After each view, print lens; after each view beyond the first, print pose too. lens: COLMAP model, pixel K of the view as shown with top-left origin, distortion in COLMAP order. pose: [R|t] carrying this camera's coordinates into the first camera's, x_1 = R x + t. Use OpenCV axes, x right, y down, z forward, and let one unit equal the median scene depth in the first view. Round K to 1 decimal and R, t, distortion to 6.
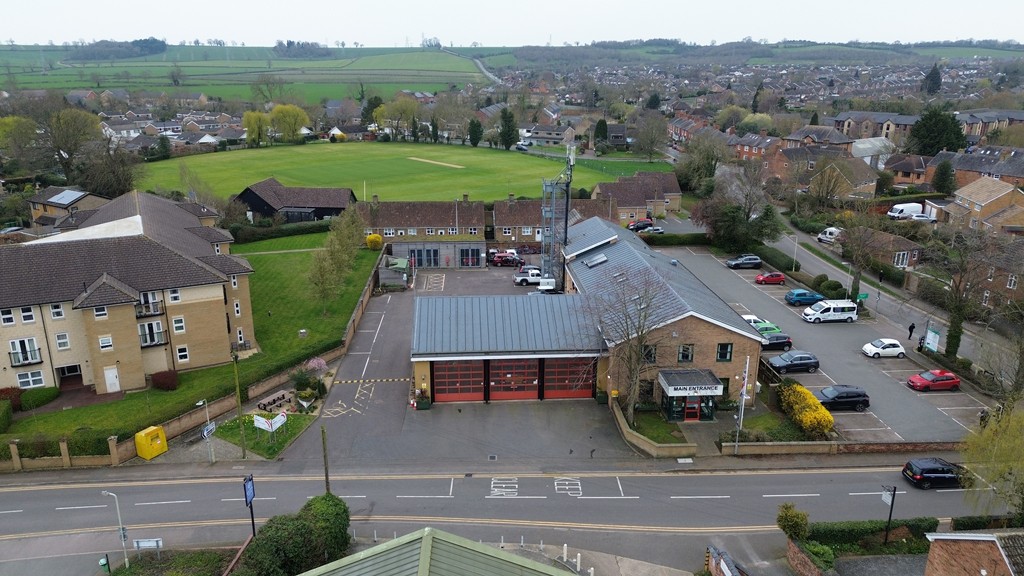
lens RADIAL K [[723.3, 0, 510.8], [0, 723.3, 284.7], [0, 0, 1]] dist [0.076619, -0.071203]
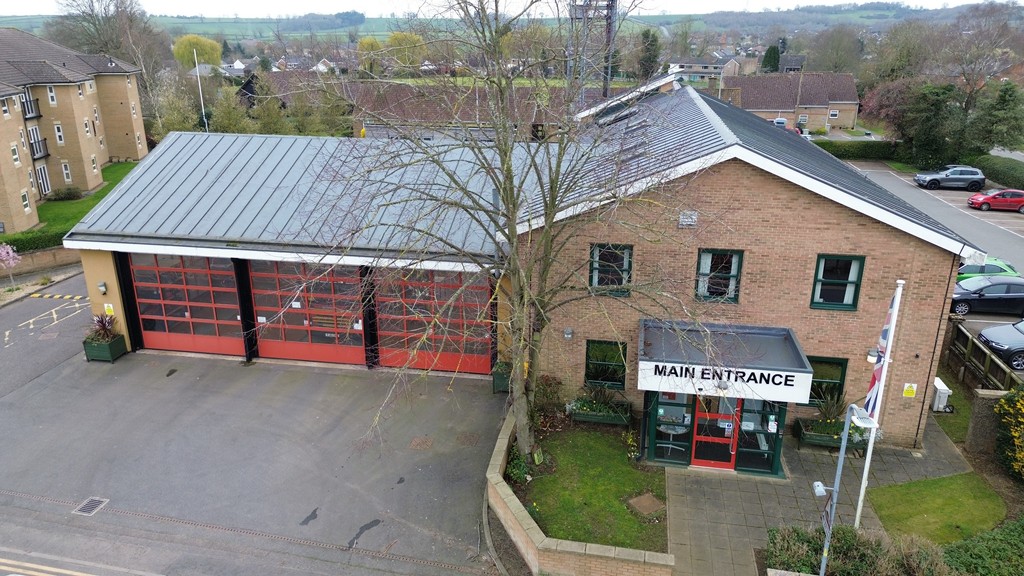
lens RADIAL K [[723.3, 0, 511.3], [0, 723.3, 285.6], [0, 0, 1]] dist [0.076619, -0.071203]
pose [[0.969321, 0.077617, -0.233222, 0.198302], [-0.071036, 0.996806, 0.036500, 0.081529], [0.235310, -0.018813, 0.971738, 0.554237]]
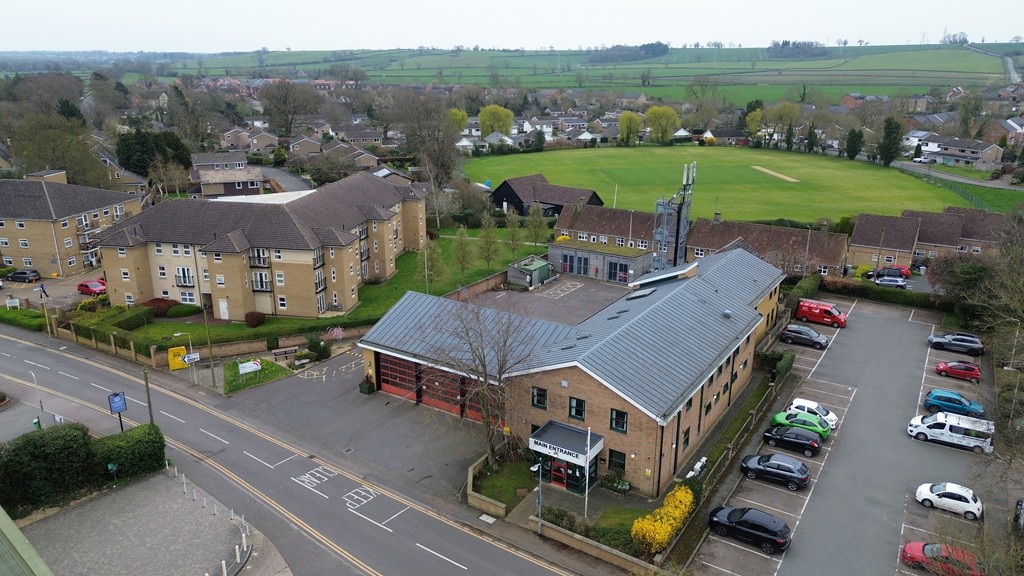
lens RADIAL K [[723.3, 0, 509.4], [0, 723.3, 283.4], [0, 0, 1]] dist [0.076619, -0.071203]
pose [[0.797953, 0.177793, -0.575900, 0.565987], [-0.179173, 0.982279, 0.054994, -0.074388], [0.575472, 0.059303, 0.815668, 0.214151]]
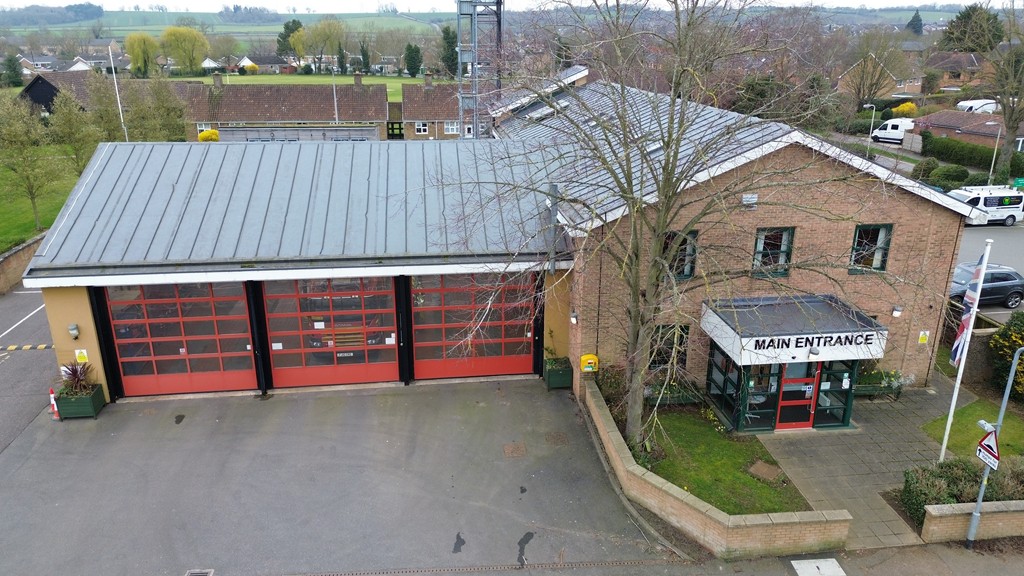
lens RADIAL K [[723.3, 0, 512.1], [0, 723.3, 285.3], [0, 0, 1]] dist [0.076619, -0.071203]
pose [[0.998761, -0.018544, 0.046180, 0.075500], [0.017064, 0.999334, 0.032240, 0.084697], [-0.046747, -0.031412, 0.998413, 0.546419]]
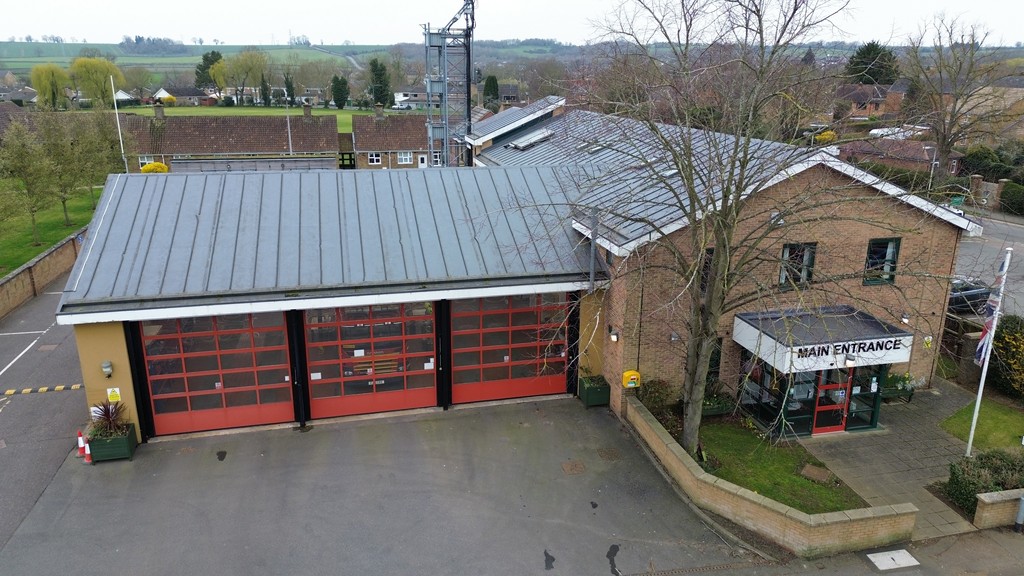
lens RADIAL K [[723.3, 0, 511.7], [0, 723.3, 284.8], [0, 0, 1]] dist [0.076619, -0.071203]
pose [[0.986833, -0.046498, 0.154917, 0.017701], [0.047932, 0.998835, -0.005532, 0.086553], [-0.154480, 0.012885, 0.987912, 0.545508]]
